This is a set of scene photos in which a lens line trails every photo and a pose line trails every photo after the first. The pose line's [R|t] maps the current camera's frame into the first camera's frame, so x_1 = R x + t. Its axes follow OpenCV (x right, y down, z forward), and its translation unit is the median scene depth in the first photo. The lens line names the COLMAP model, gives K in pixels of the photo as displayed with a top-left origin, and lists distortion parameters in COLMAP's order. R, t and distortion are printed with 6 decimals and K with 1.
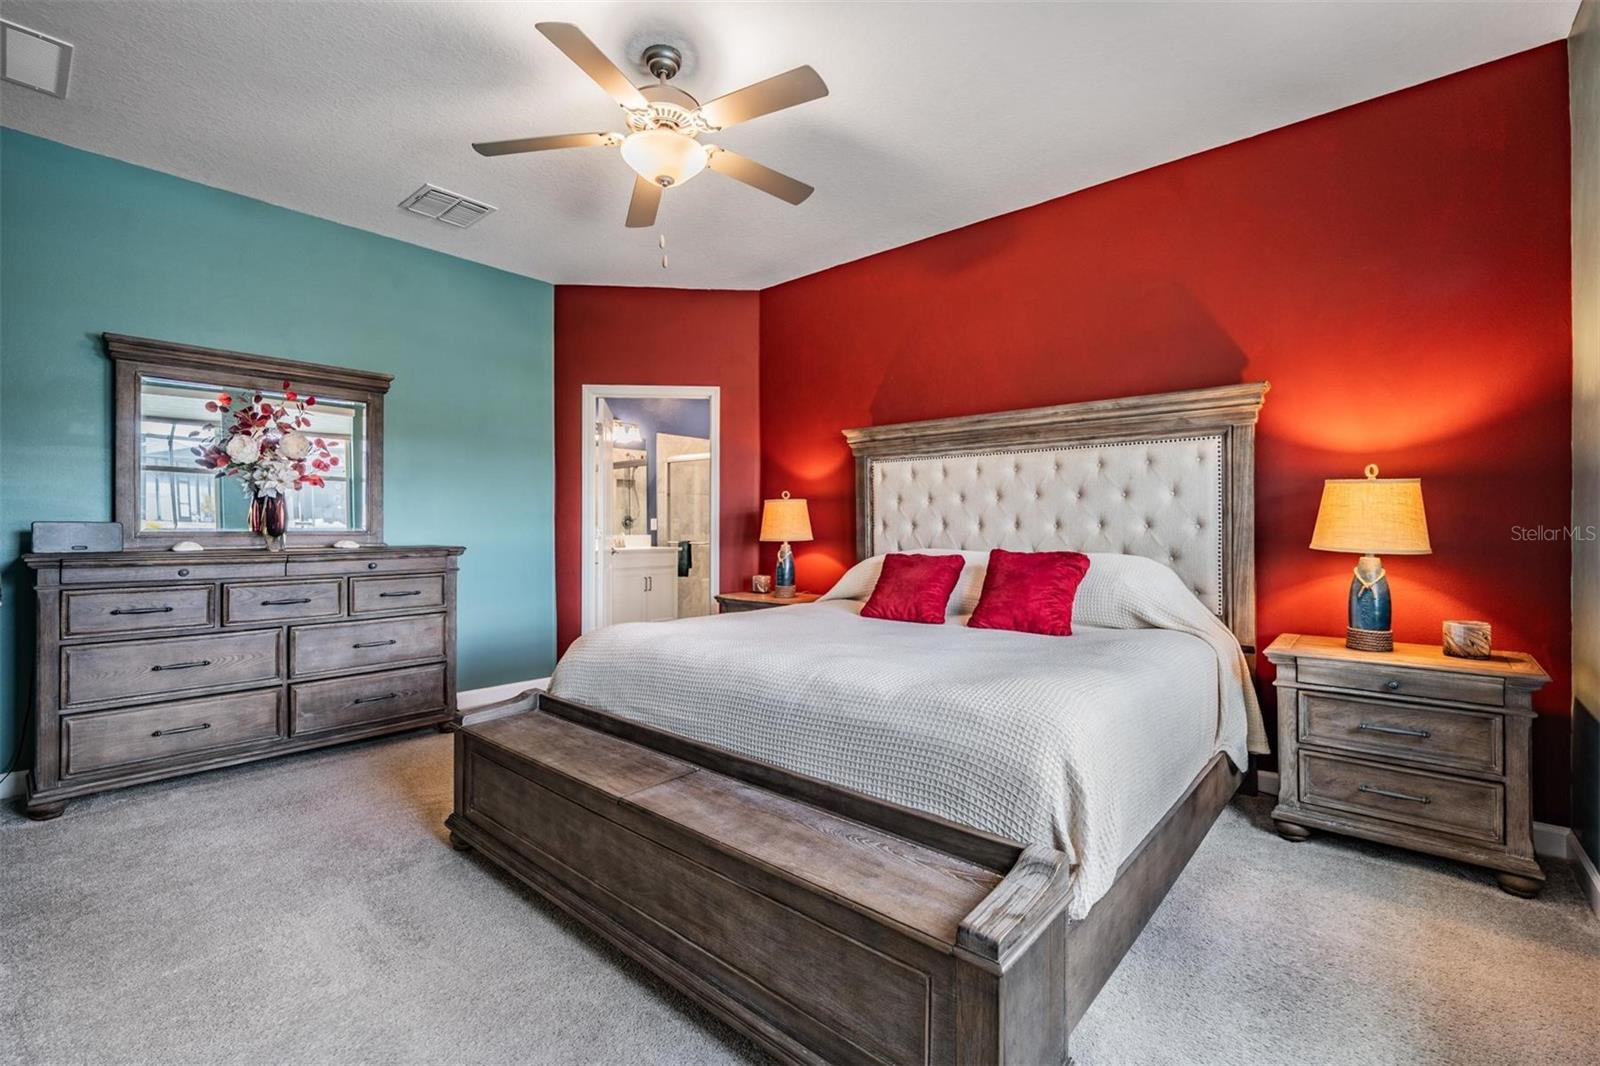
lens RADIAL K [[682.6, 0, 797.7], [0, 682.6, 527.7], [0, 0, 1]] dist [-0.001378, -0.000183]
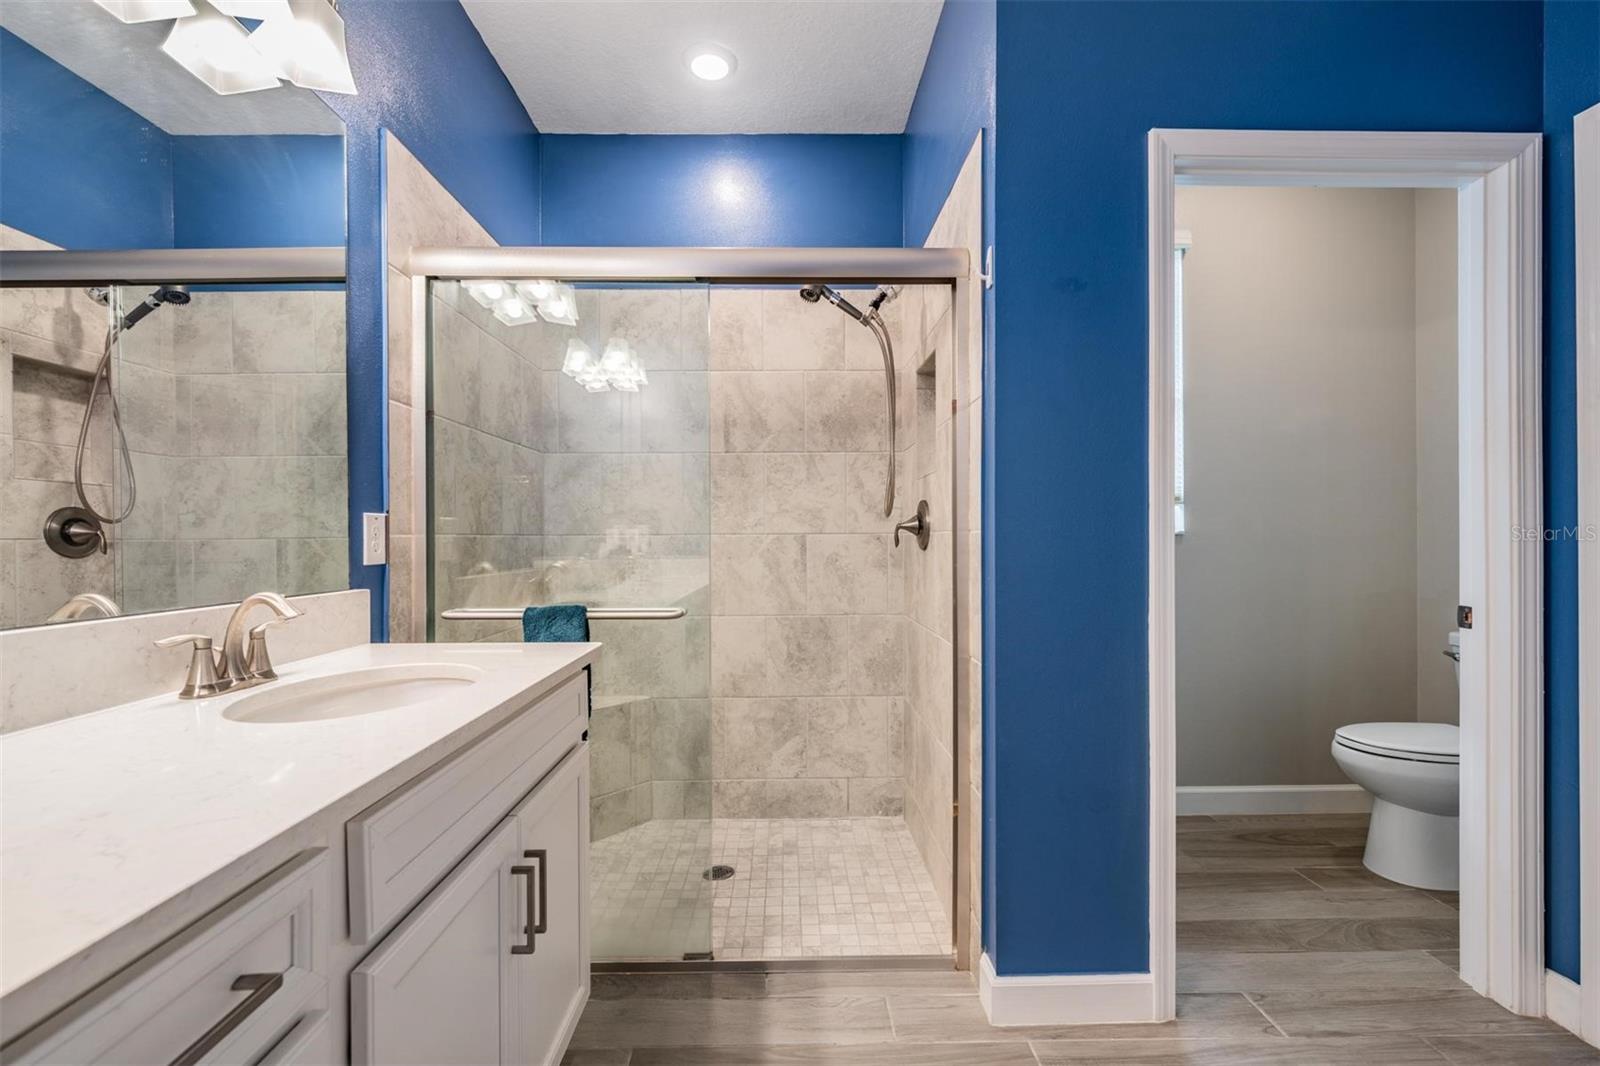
lens RADIAL K [[659.1, 0, 795.0], [0, 659.1, 538.4], [0, 0, 1]] dist [-0.000331, -0.000028]
pose [[0.742975, -0.004660, 0.669303, -0.251442], [0.006403, 0.999979, -0.000145, -0.004107], [-0.669289, 0.004394, 0.742989, 0.751787]]
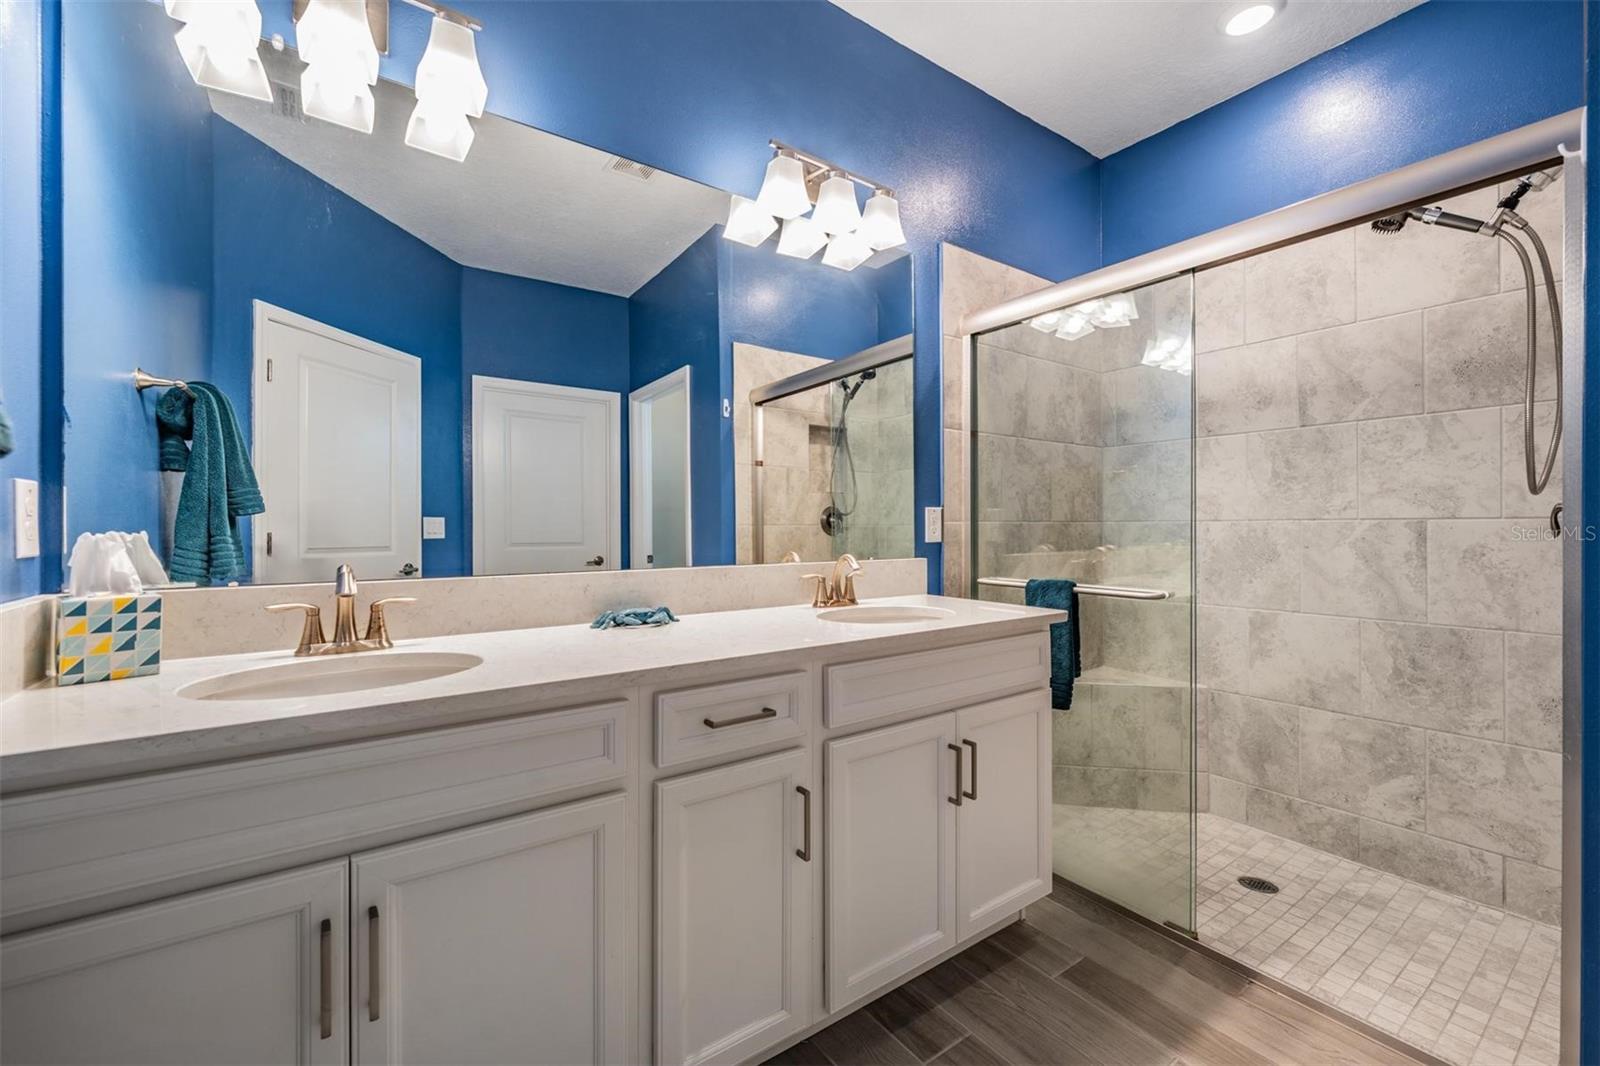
lens RADIAL K [[682.6, 0, 797.7], [0, 682.6, 527.7], [0, 0, 1]] dist [-0.001378, -0.000183]
pose [[0.968783, -0.003167, -0.247891, -0.192501], [0.003433, 0.999994, 0.000641, -0.003951], [0.247888, -0.001472, 0.968788, 0.669644]]
